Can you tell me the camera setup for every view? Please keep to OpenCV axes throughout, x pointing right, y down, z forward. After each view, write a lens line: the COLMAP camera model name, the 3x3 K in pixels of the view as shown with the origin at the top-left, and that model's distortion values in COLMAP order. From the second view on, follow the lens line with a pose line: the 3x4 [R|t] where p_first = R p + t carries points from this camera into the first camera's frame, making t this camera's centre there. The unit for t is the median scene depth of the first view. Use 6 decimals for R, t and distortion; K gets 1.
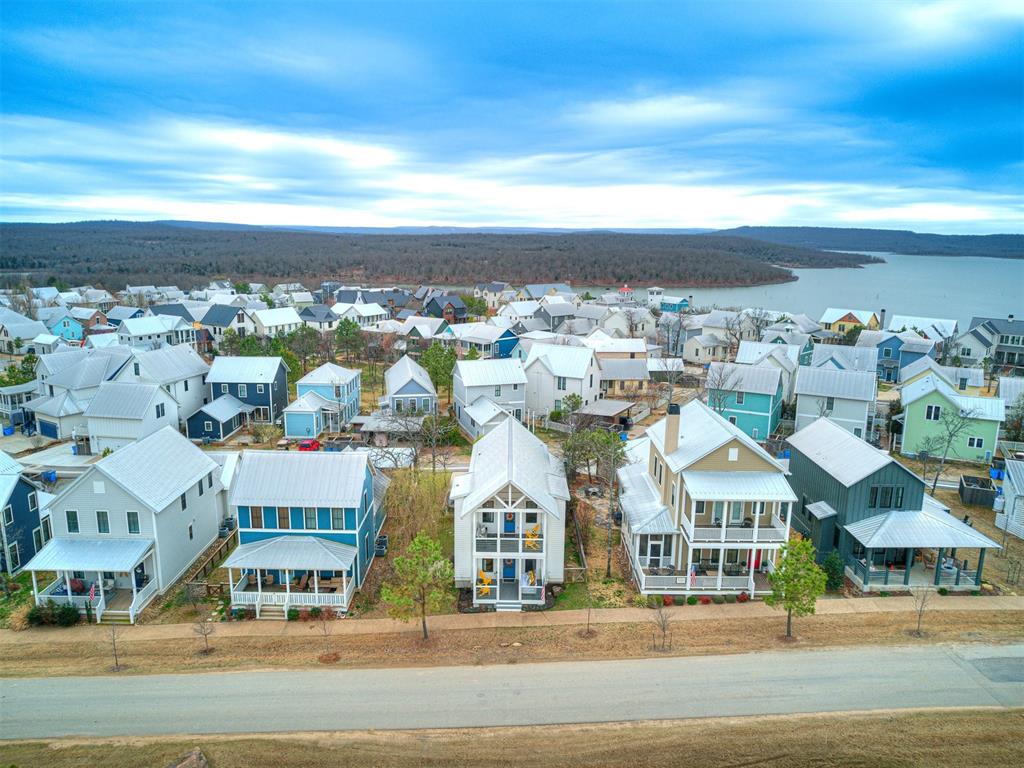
lens RADIAL K [[734.5, 0, 512.0], [0, 734.5, 384.0], [0, 0, 1]] dist [-0.045460, 0.010788]
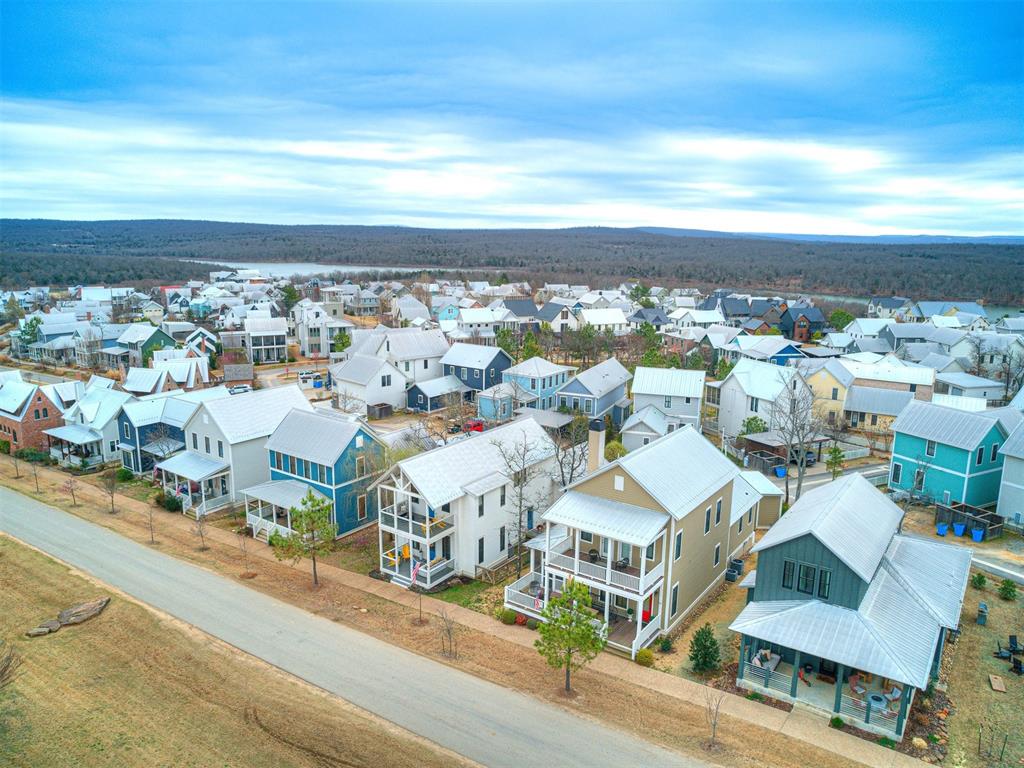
lens RADIAL K [[734.5, 0, 512.0], [0, 734.5, 384.0], [0, 0, 1]] dist [-0.045460, 0.010788]
pose [[0.813745, 0.114713, -0.569790, 0.337067], [-0.120160, 0.992354, 0.028180, -0.015475], [0.568666, 0.045535, 0.821307, 0.095513]]
